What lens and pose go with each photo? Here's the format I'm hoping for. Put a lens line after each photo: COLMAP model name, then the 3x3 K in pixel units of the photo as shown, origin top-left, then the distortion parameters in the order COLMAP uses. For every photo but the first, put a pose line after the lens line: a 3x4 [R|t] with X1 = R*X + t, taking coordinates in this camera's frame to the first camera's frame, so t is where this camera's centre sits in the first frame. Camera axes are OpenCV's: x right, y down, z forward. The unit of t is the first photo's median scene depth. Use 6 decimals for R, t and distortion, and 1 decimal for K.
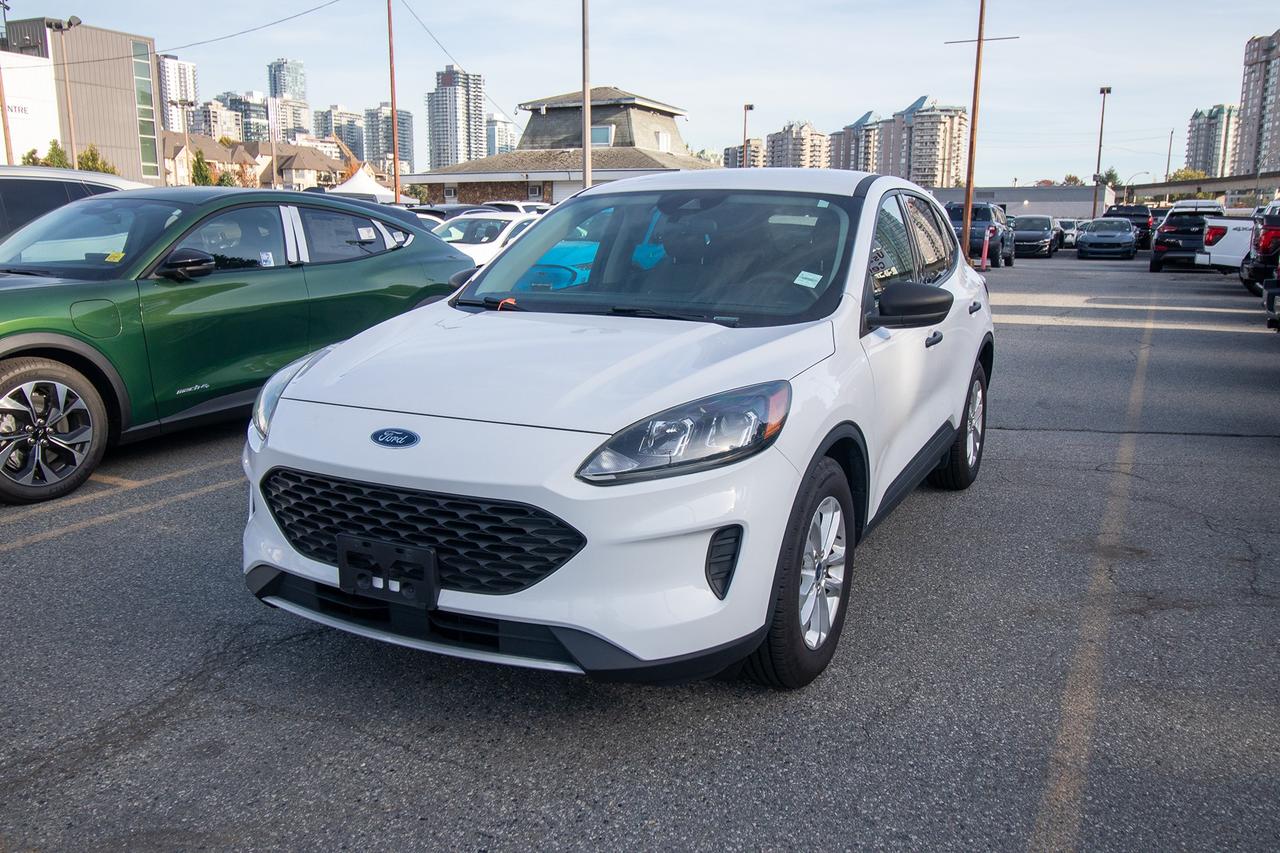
lens RADIAL K [[1047.4, 0, 641.5], [0, 1047.4, 426.5], [0, 0, 1]] dist [0.016288, -0.009865]
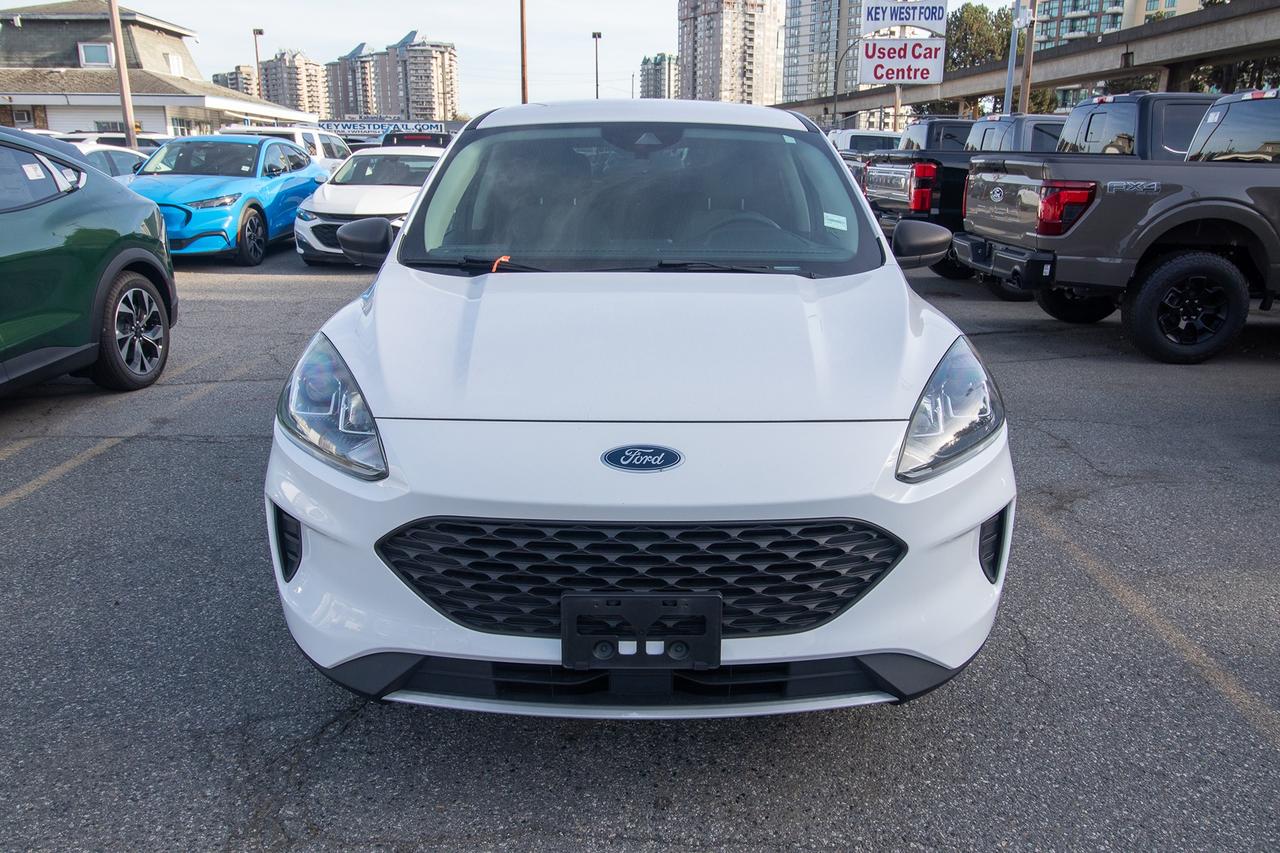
lens RADIAL K [[971.4, 0, 648.3], [0, 971.4, 427.6], [0, 0, 1]] dist [0.016435, -0.010214]
pose [[0.886446, -0.125983, 0.445356, -0.223501], [0.088891, 0.990669, 0.103312, -0.034054], [-0.454216, -0.051992, 0.889373, 0.157325]]
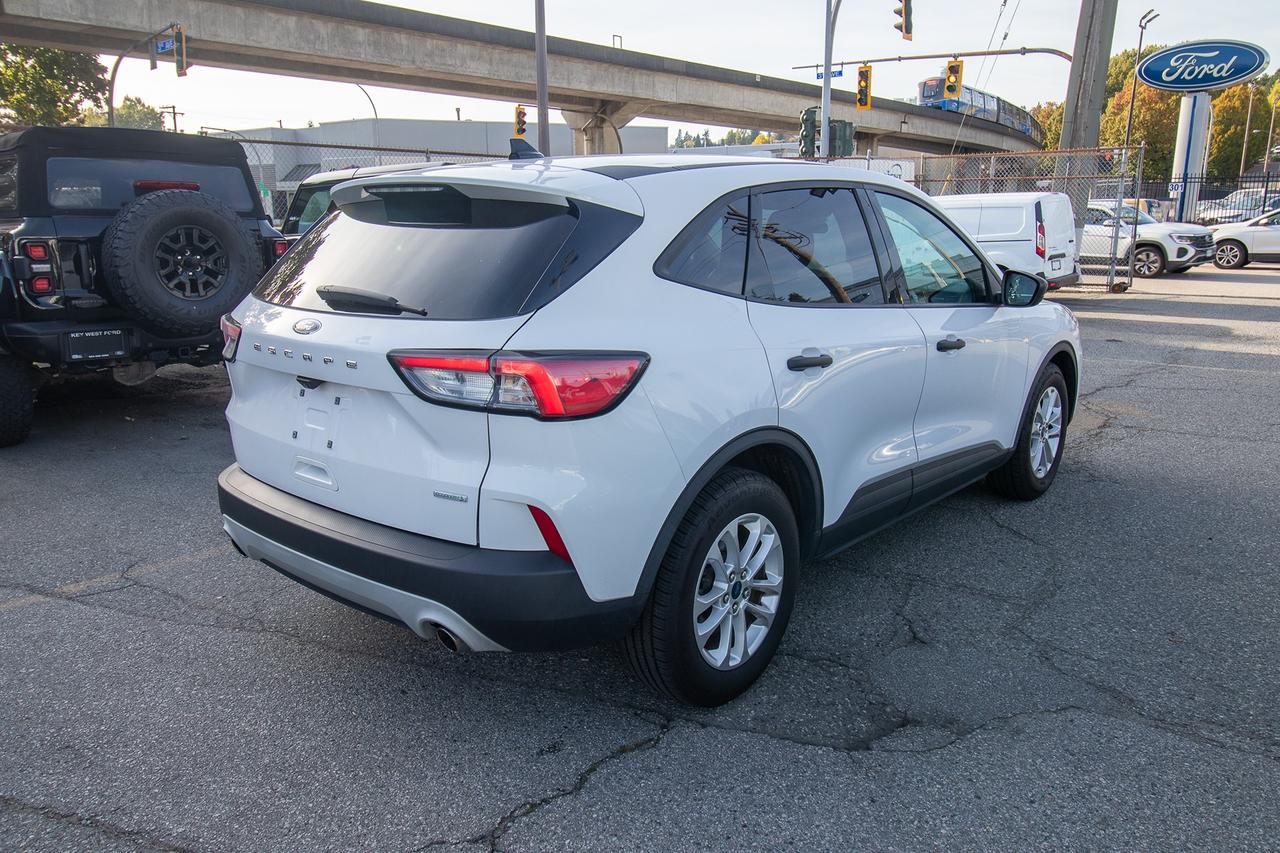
lens RADIAL K [[953.7, 0, 641.1], [0, 953.7, 425.0], [0, 0, 1]] dist [0.012543, -0.004266]
pose [[-0.975138, -0.056855, 0.214183, -0.010020], [0.034663, 0.915495, 0.400834, -0.268327], [-0.218873, 0.398293, -0.890762, 1.329692]]
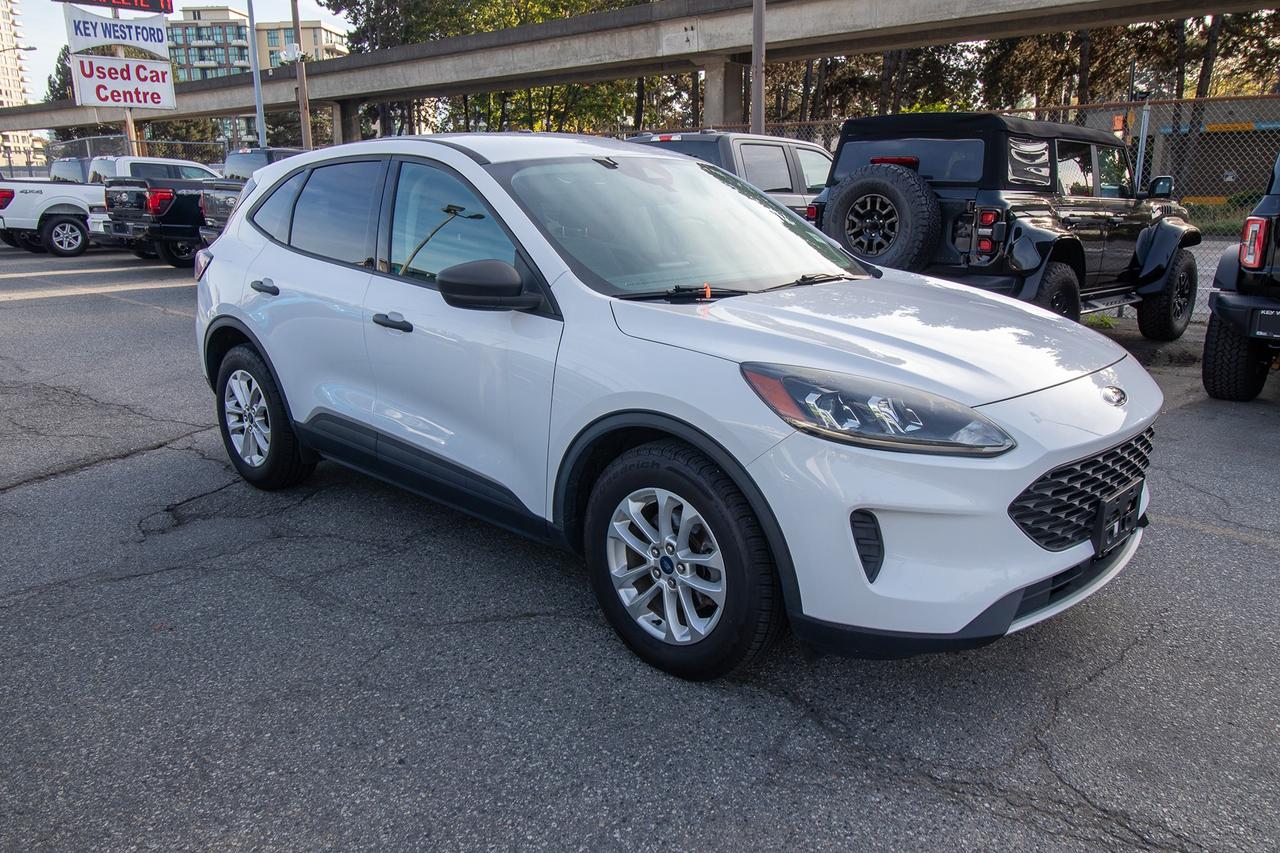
lens RADIAL K [[971.4, 0, 646.9], [0, 971.4, 429.7], [0, 0, 1]] dist [0.016435, -0.010214]
pose [[0.280192, -0.243058, 0.928663, -0.543427], [0.190747, 0.962220, 0.194290, -0.100568], [-0.940802, 0.122701, 0.315969, 0.472136]]
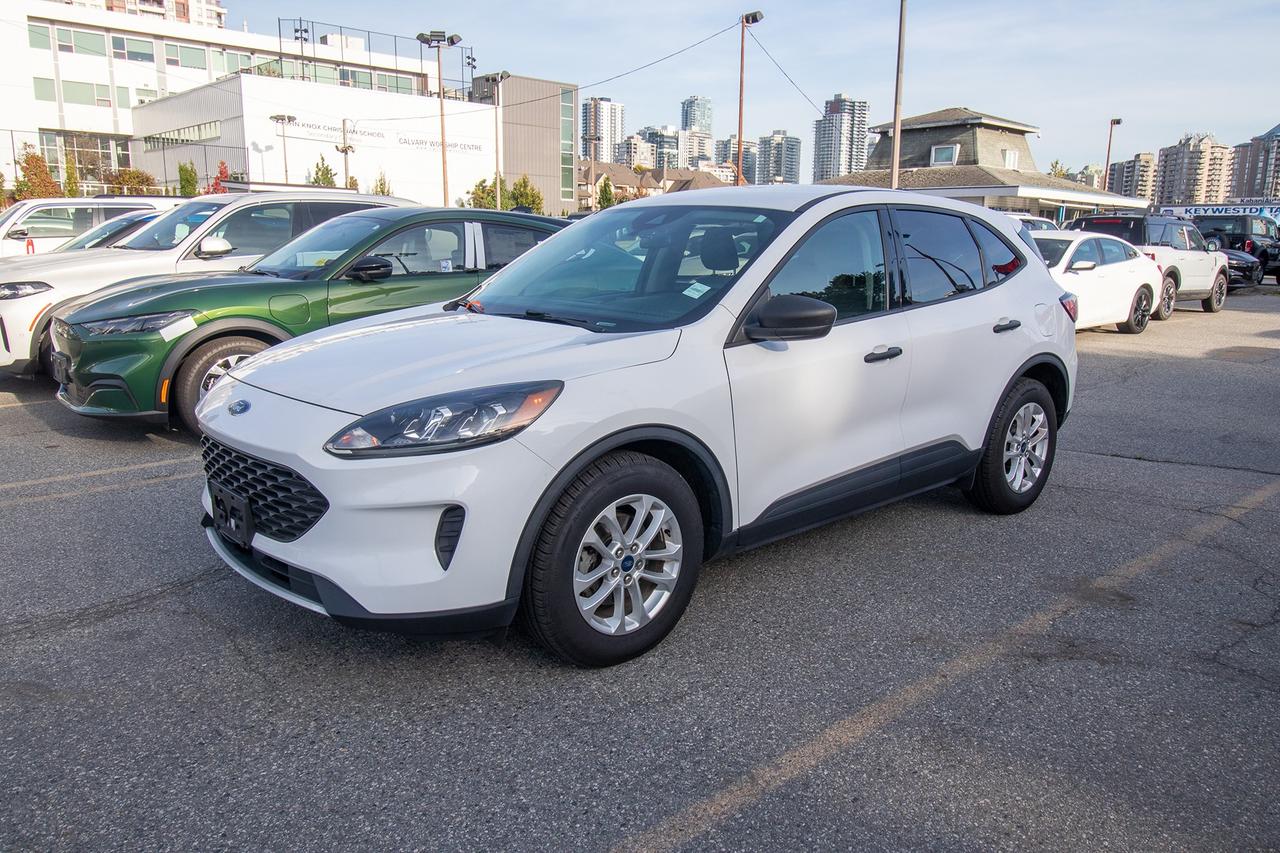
lens RADIAL K [[953.7, 0, 637.4], [0, 953.7, 426.0], [0, 0, 1]] dist [0.012543, -0.004266]
pose [[0.930350, 0.075407, -0.358836, 0.252355], [-0.074649, 0.997082, 0.015987, -0.008310], [0.358994, 0.011913, 0.933264, 0.047580]]
